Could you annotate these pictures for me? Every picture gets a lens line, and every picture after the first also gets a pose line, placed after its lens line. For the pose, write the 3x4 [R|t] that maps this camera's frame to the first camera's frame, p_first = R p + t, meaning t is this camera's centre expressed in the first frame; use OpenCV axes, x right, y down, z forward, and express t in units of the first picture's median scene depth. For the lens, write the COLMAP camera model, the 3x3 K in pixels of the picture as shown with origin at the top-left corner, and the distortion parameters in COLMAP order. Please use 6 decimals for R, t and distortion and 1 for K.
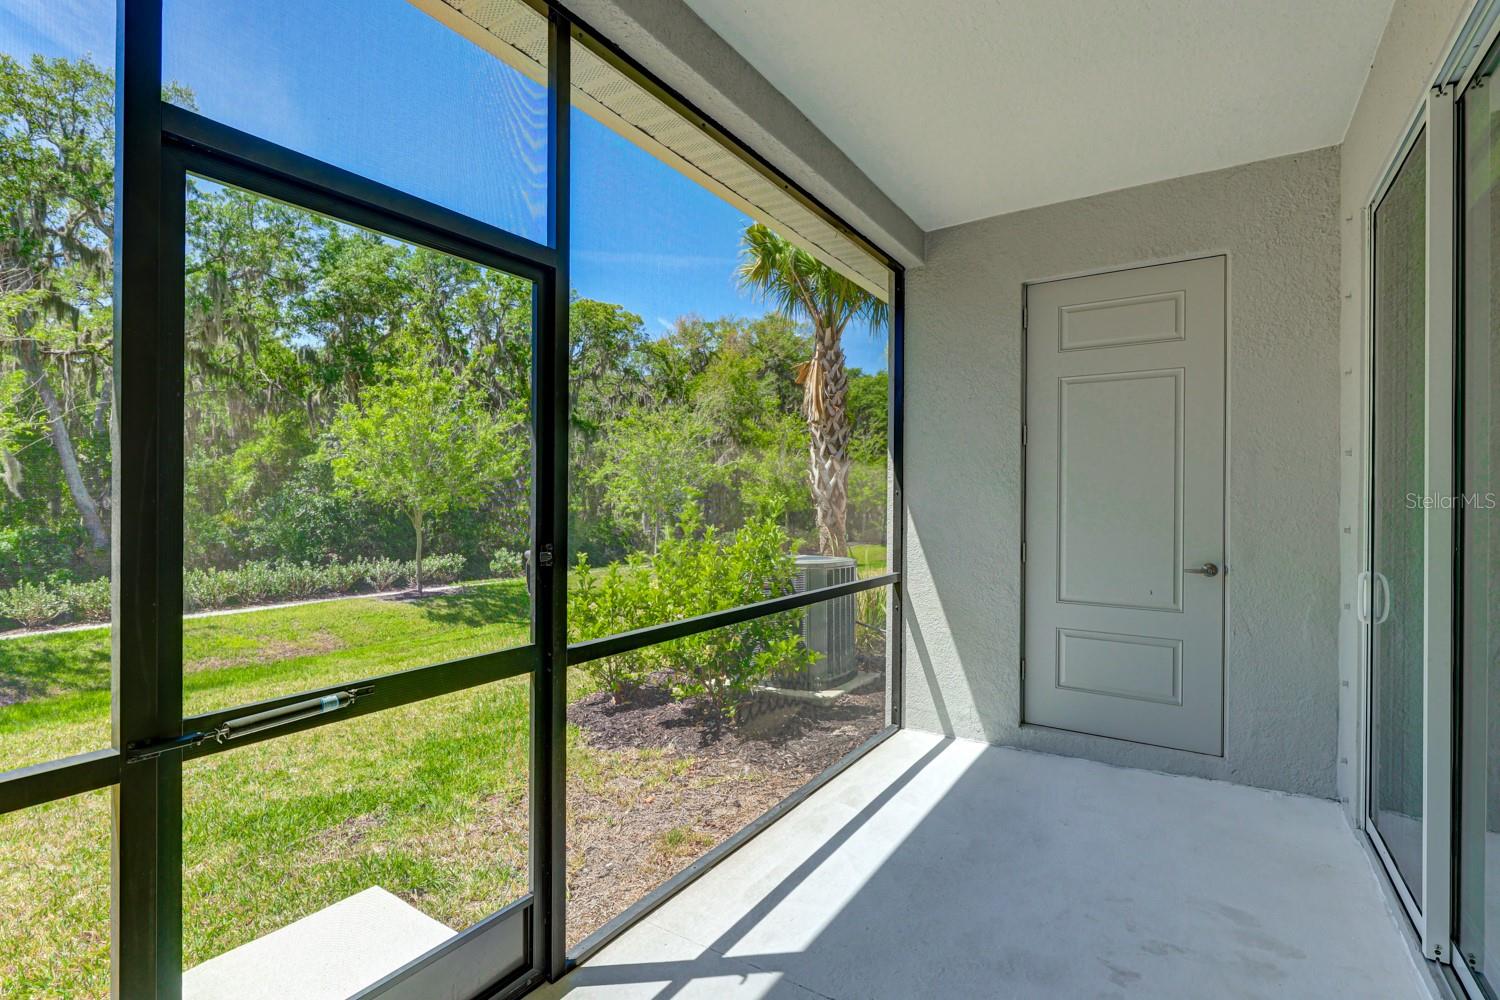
lens RADIAL K [[699.4, 0, 746.8], [0, 699.4, 499.5], [0, 0, 1]] dist [-0.006654, 0.000241]
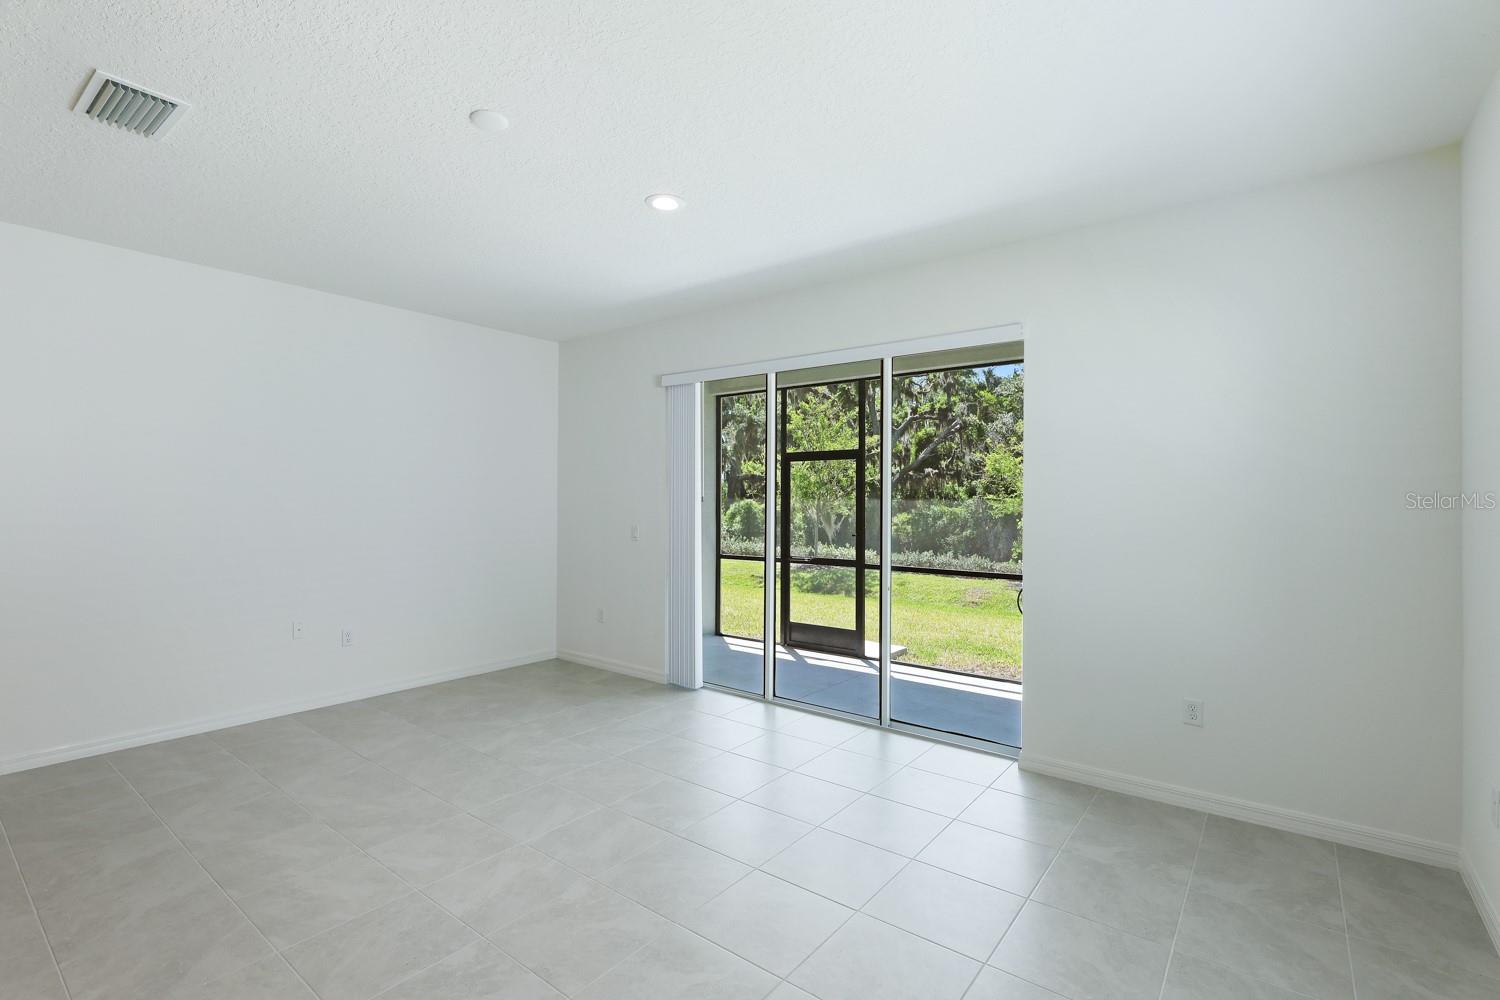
lens RADIAL K [[691.8, 0, 740.2], [0, 691.8, 501.0], [0, 0, 1]] dist [-0.002045, -0.000092]
pose [[-0.083528, -0.000503, -0.996505, 0.320841], [-0.008979, 0.999960, 0.000248, -0.008677], [0.996465, 0.008969, -0.083530, 0.068998]]
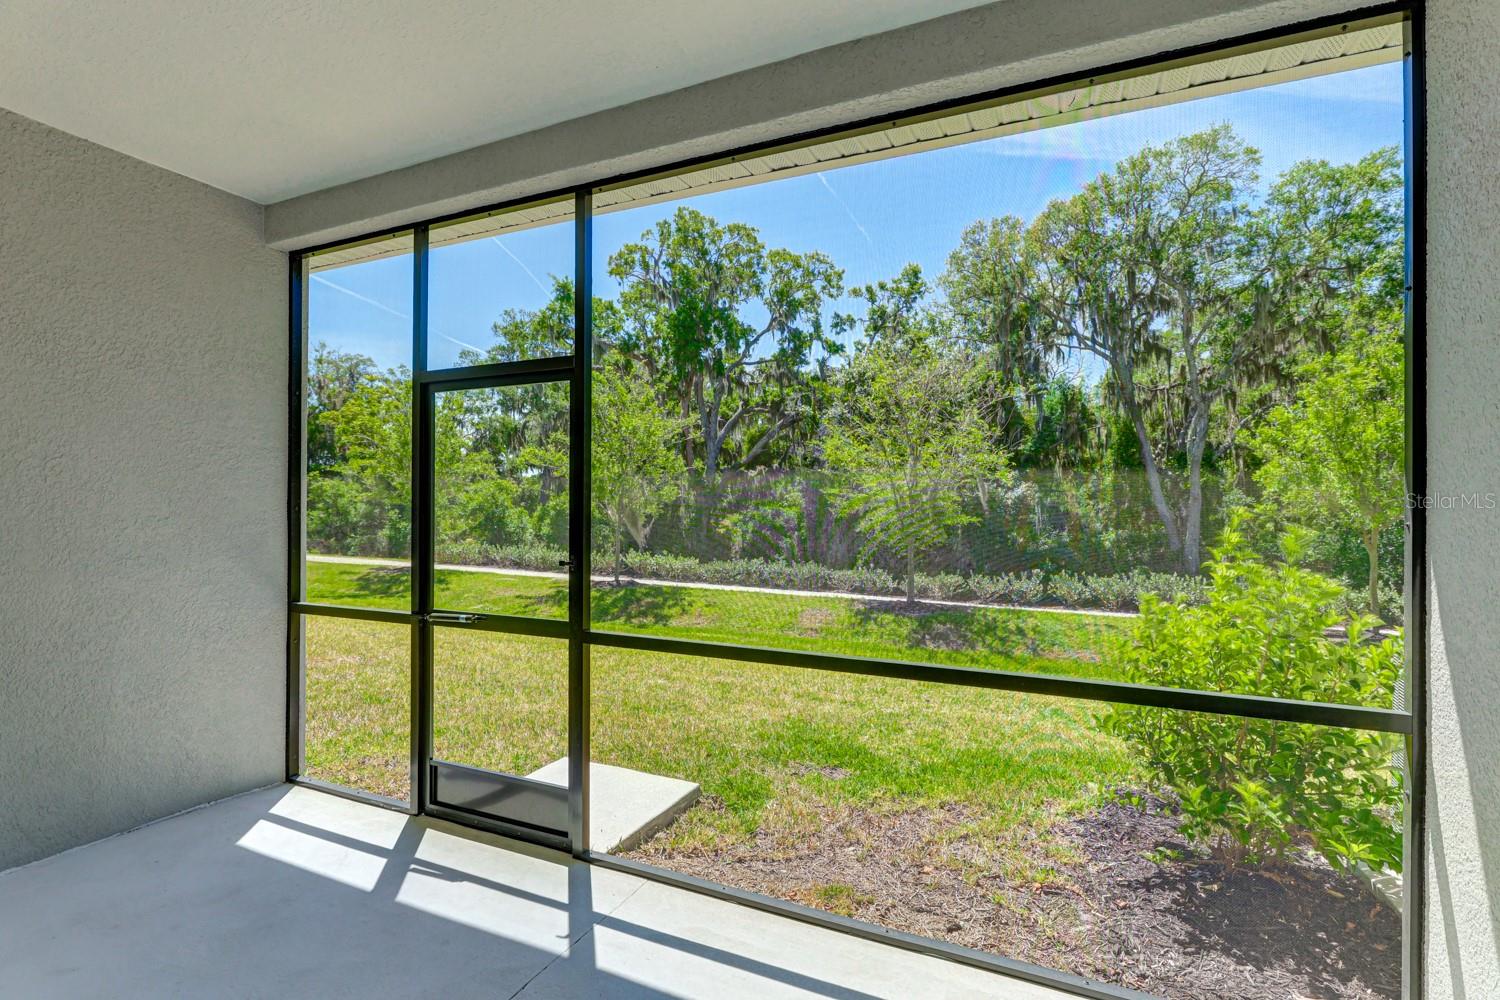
lens RADIAL K [[699.4, 0, 746.8], [0, 699.4, 499.5], [0, 0, 1]] dist [-0.006654, 0.000241]
pose [[0.158882, -0.004636, -0.987287, 0.121510], [-0.007426, 0.999955, -0.005891, -0.004865], [0.987270, 0.008267, 0.158840, 0.111580]]
